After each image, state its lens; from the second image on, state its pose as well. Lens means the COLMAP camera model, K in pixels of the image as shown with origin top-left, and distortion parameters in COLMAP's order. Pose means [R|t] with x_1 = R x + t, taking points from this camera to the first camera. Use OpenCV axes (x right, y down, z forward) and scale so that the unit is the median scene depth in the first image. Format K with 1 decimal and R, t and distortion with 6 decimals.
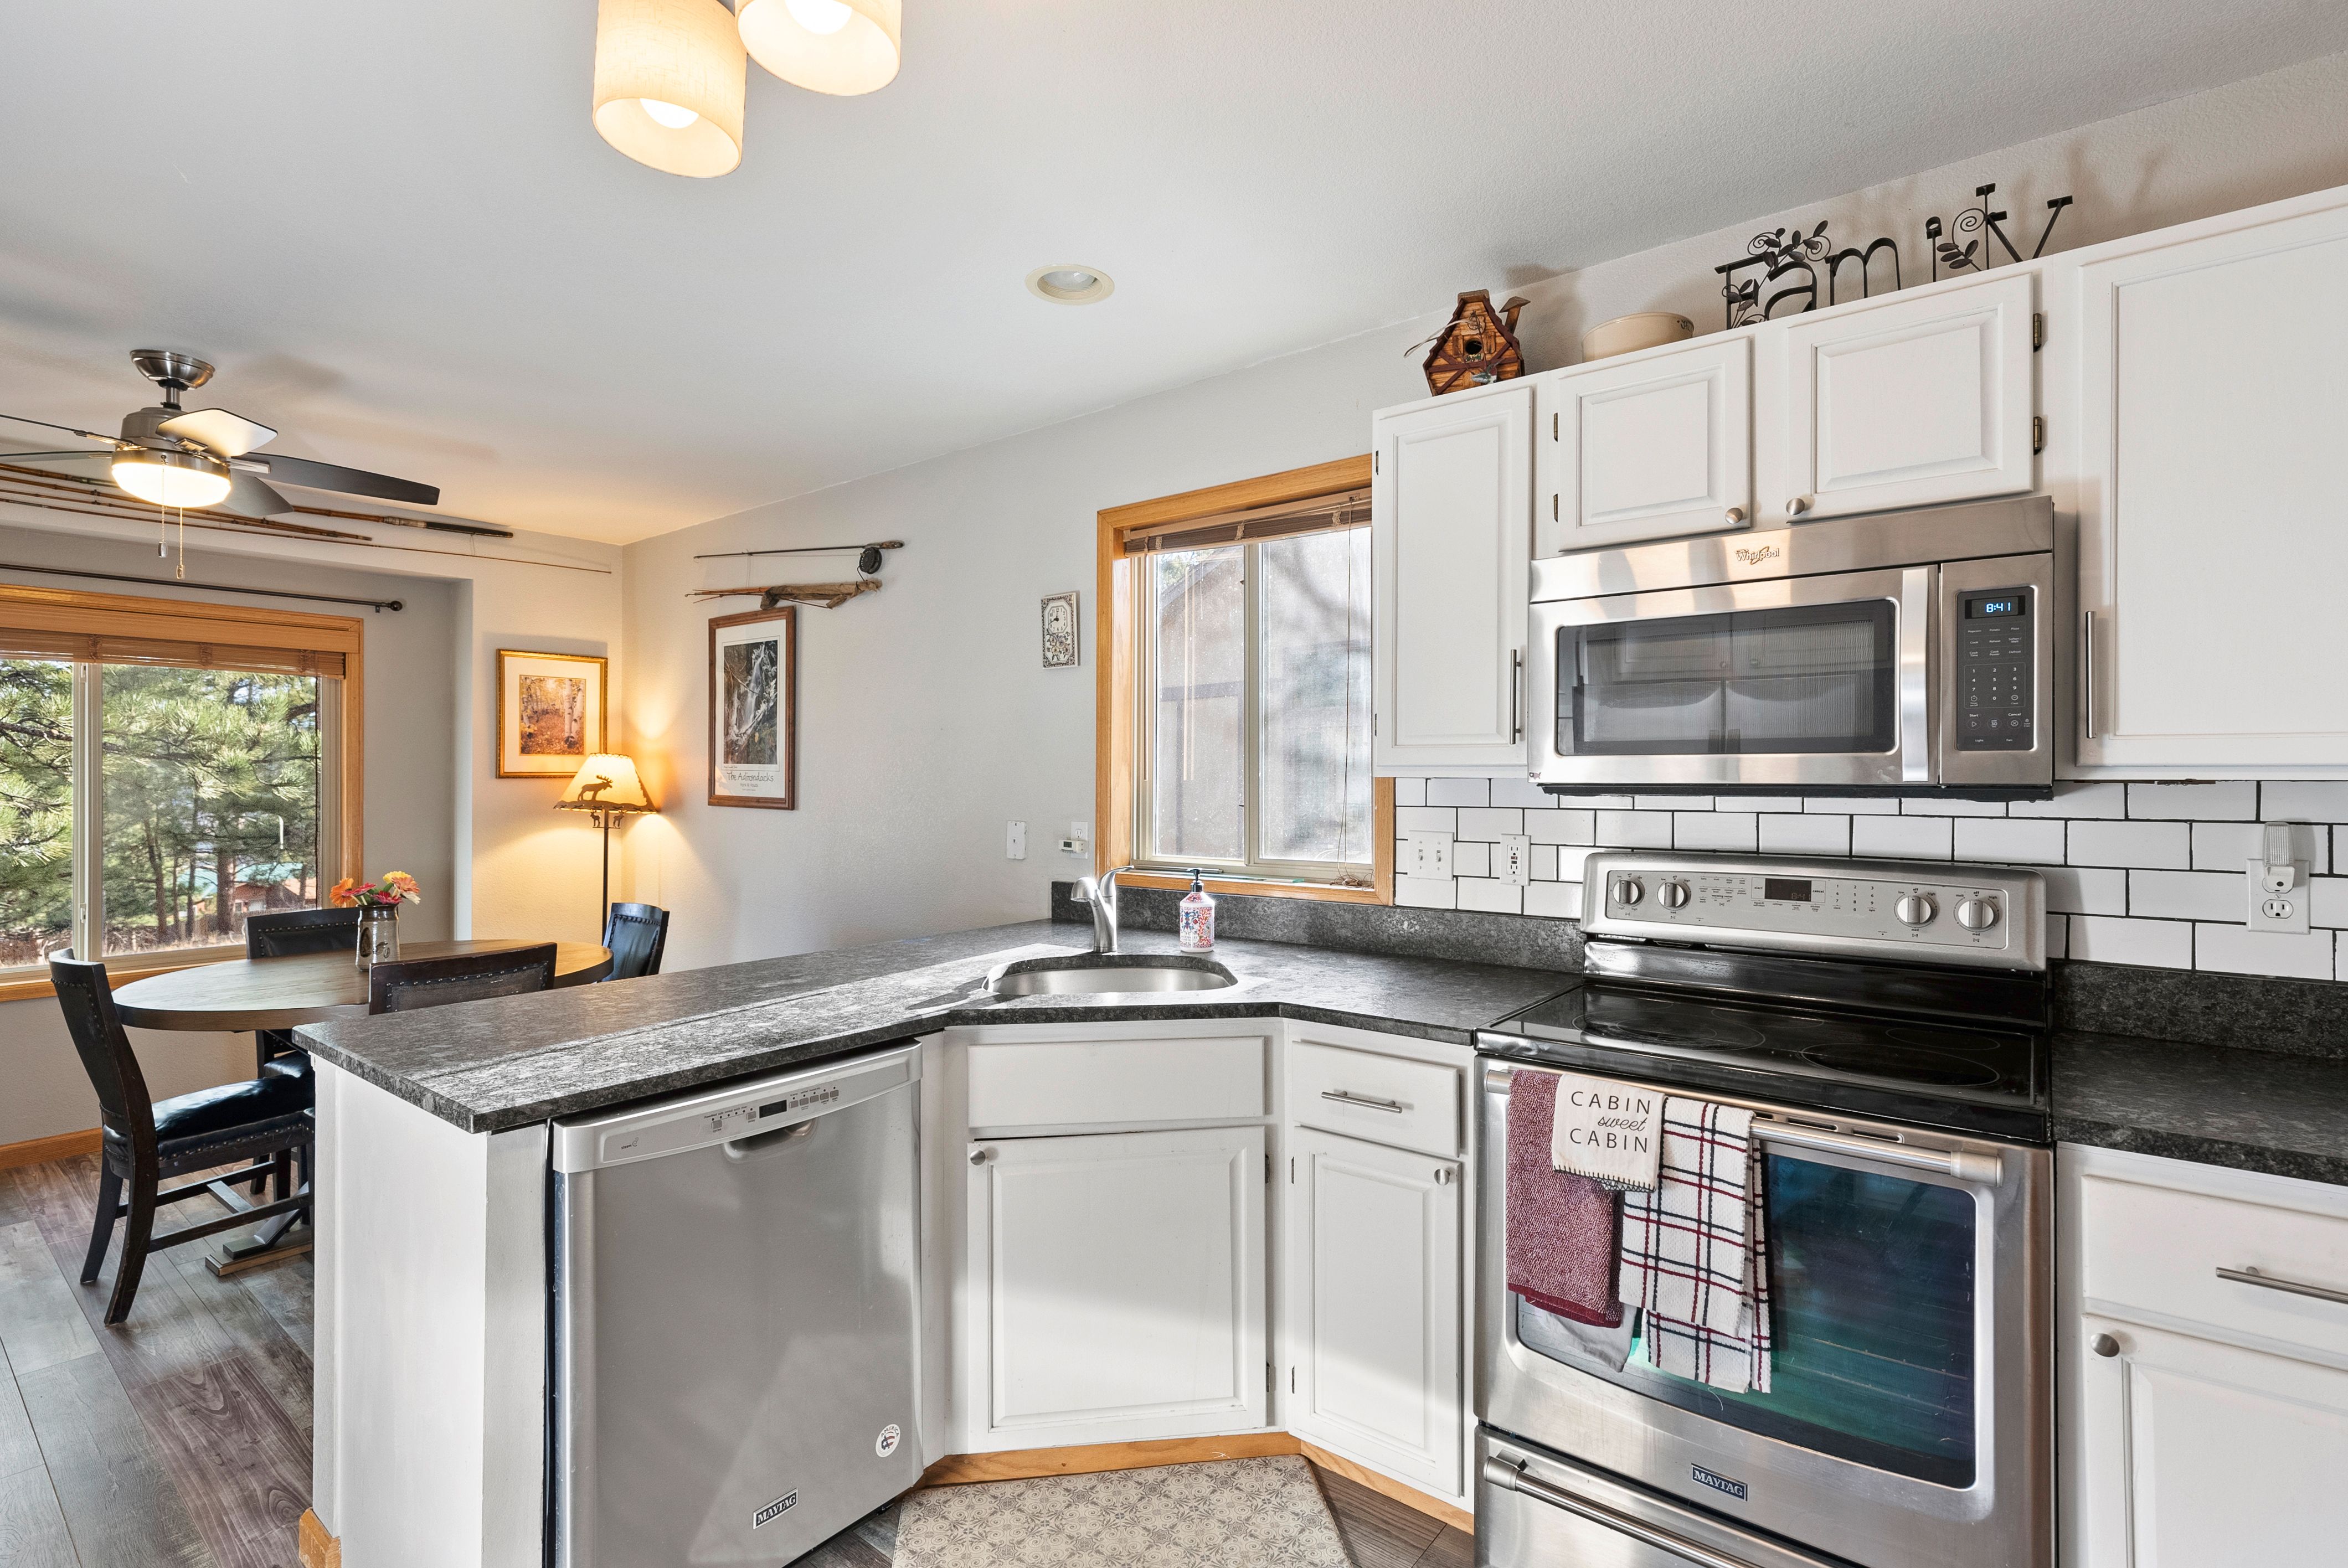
lens RADIAL K [[1076.2, 0, 1182.9], [0, 1076.2, 776.6], [0, 0, 1]] dist [-0.002396, 0.000171]
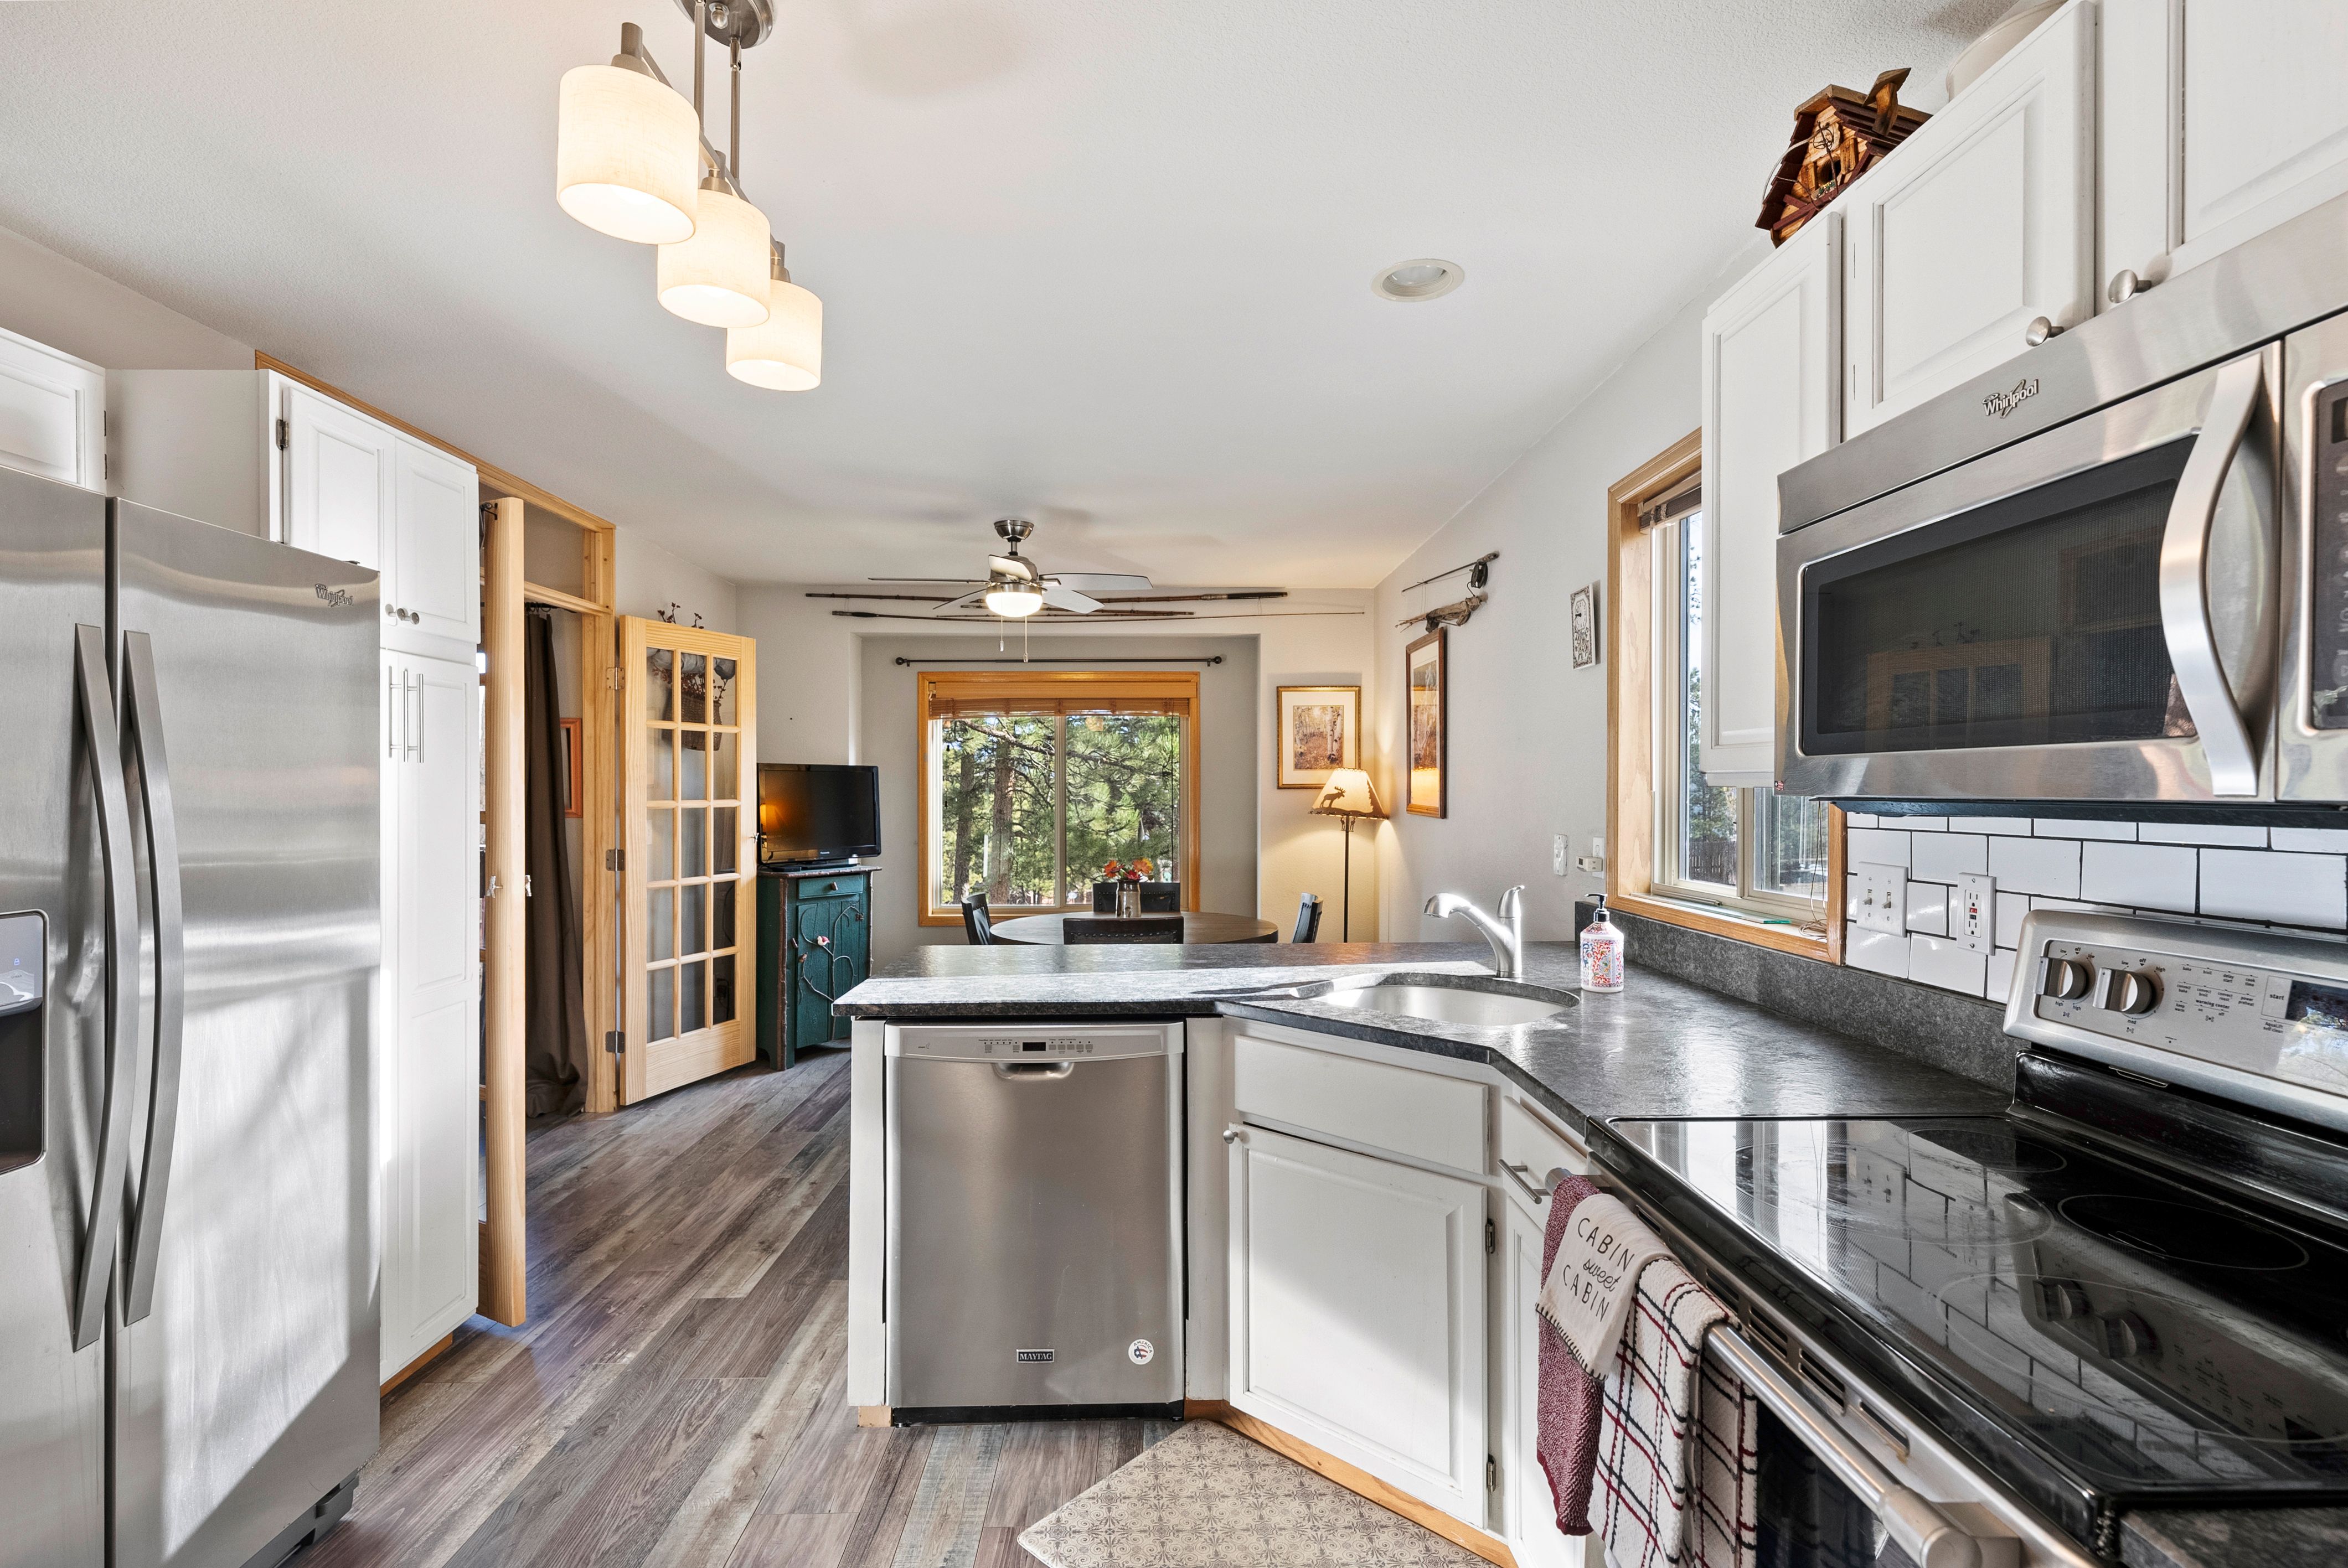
lens RADIAL K [[1076.1, 0, 1189.2], [0, 1076.1, 791.1], [0, 0, 1]] dist [-0.002396, 0.000171]
pose [[0.641911, -0.000832, -0.766778, 0.290119], [0.004775, 0.999984, 0.002913, -0.000453], [0.766764, -0.005531, 0.641905, 0.124804]]
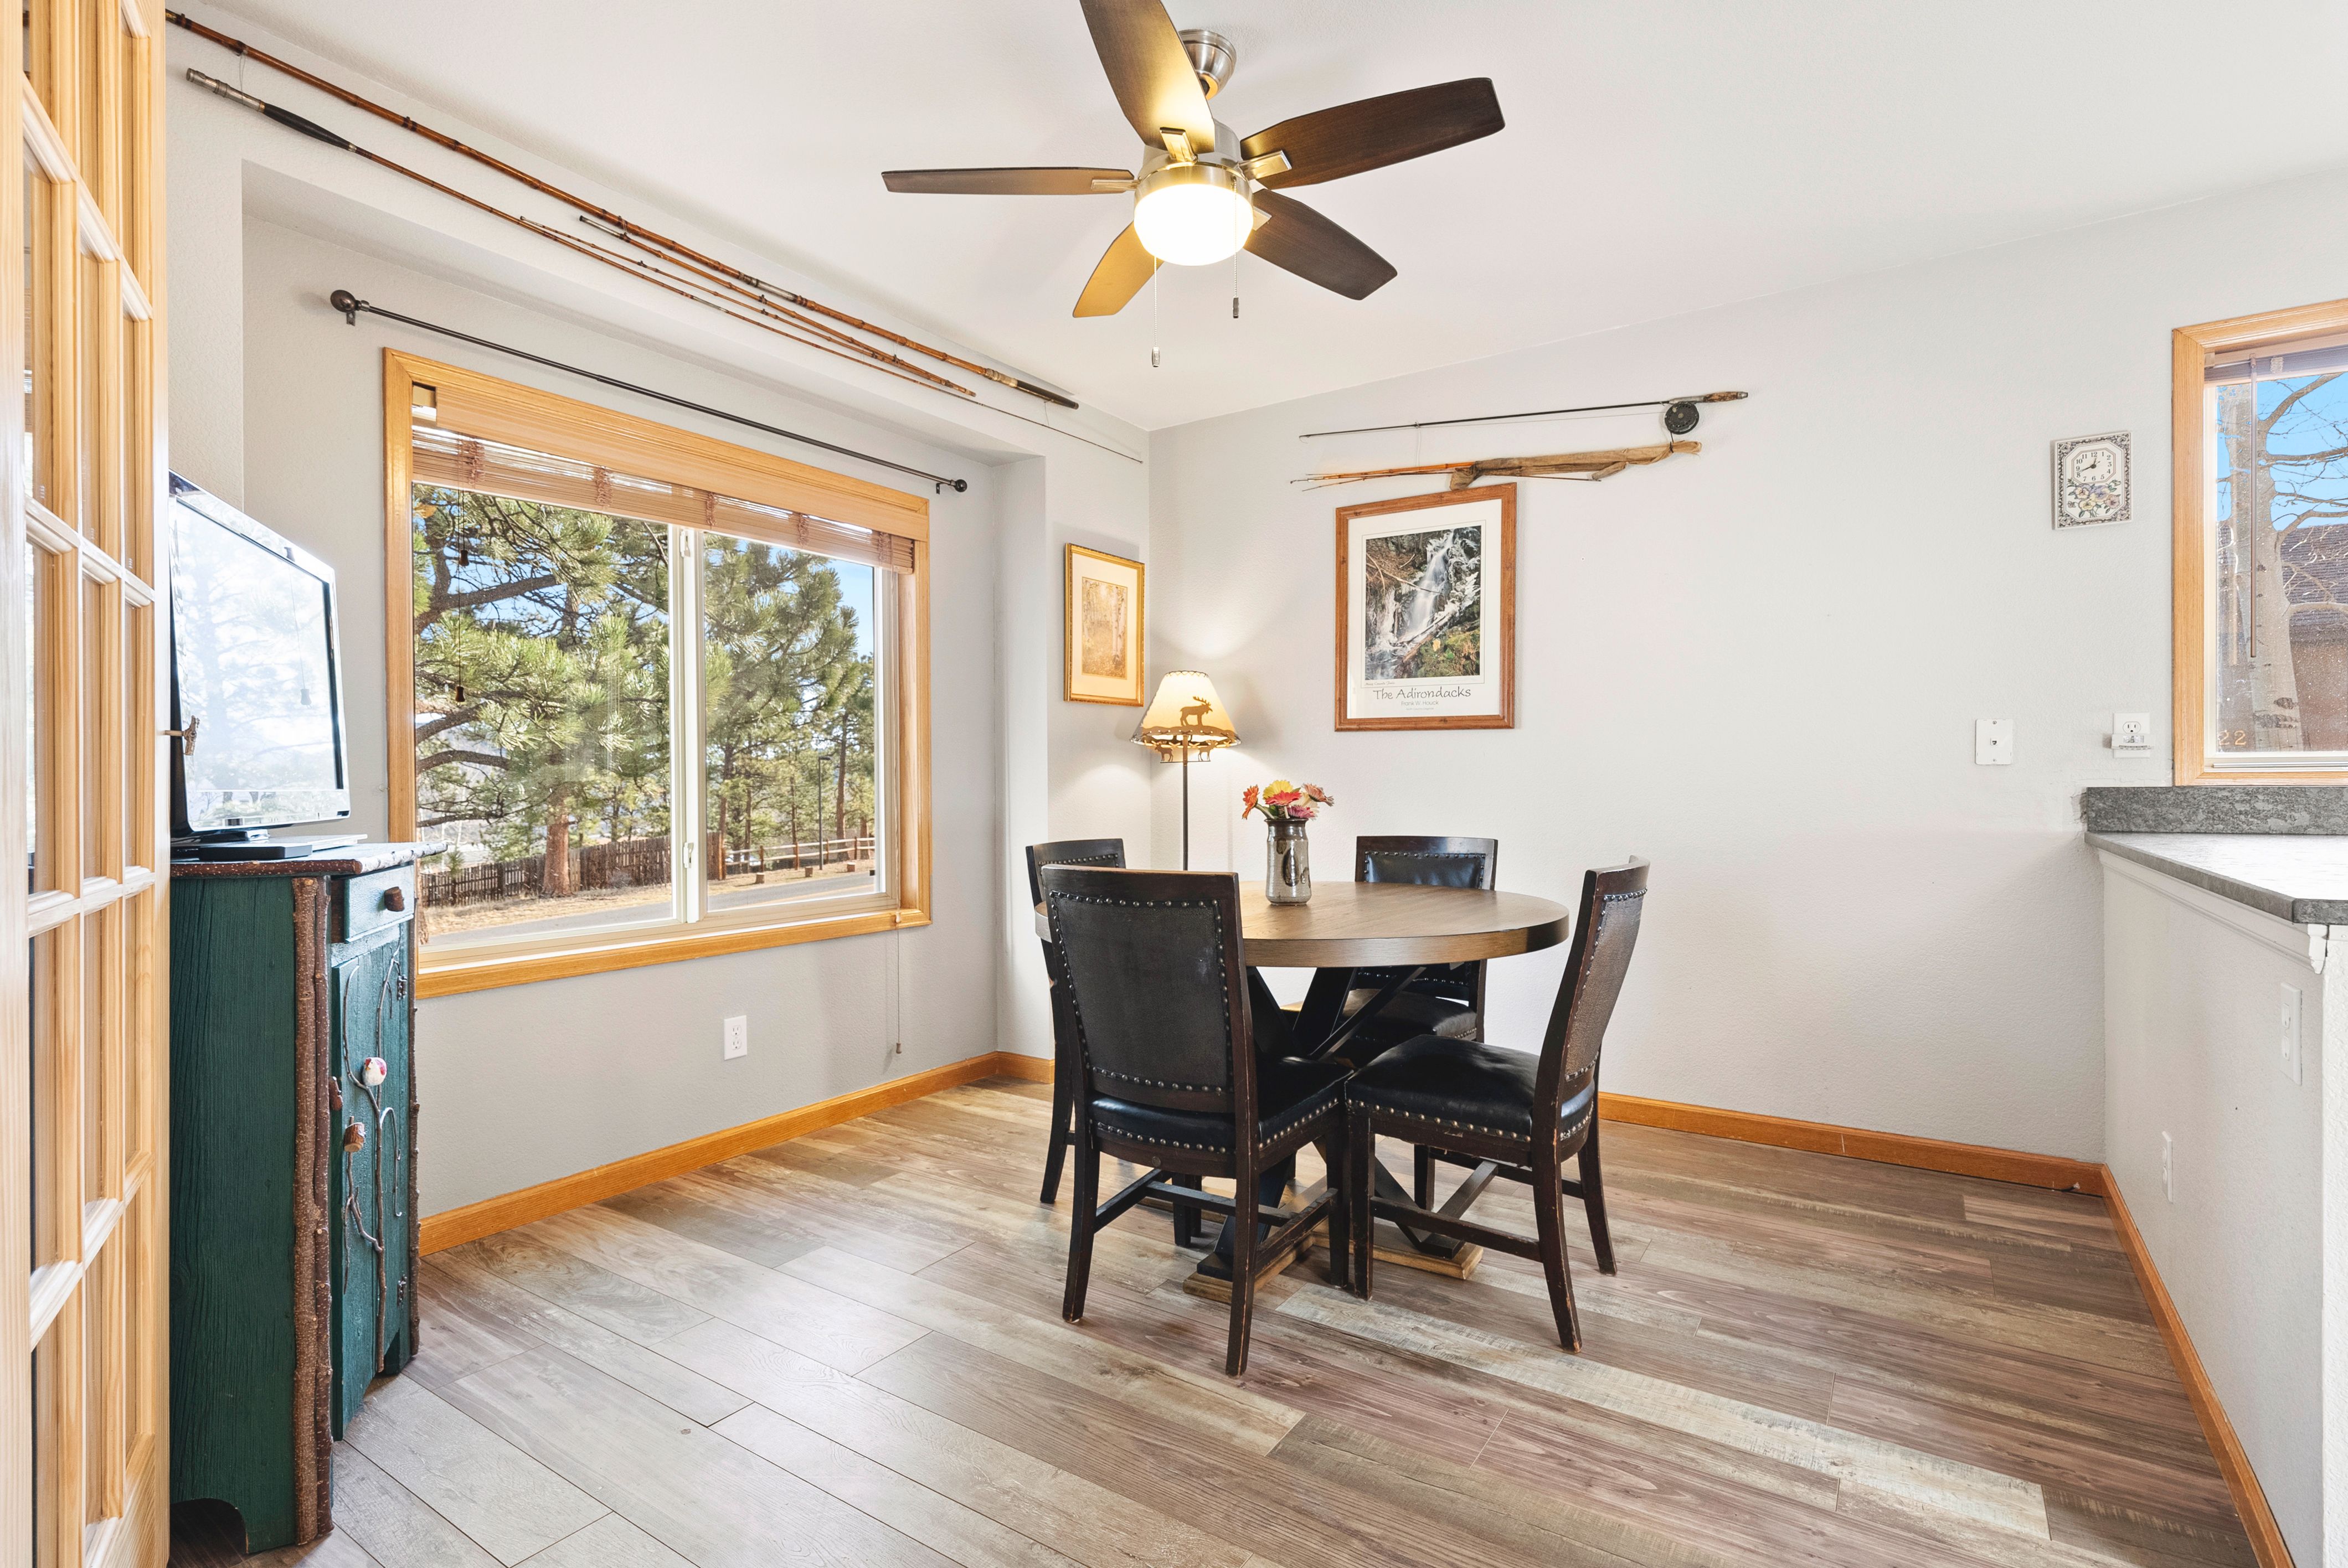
lens RADIAL K [[1113.6, 0, 1190.6], [0, 1113.6, 780.4], [0, 0, 1]] dist [0.011135, 0.000038]
pose [[0.996770, -0.006399, 0.080057, -0.679210], [0.006221, 0.999978, 0.002476, 0.067504], [-0.080071, -0.001970, 0.996787, 0.159743]]
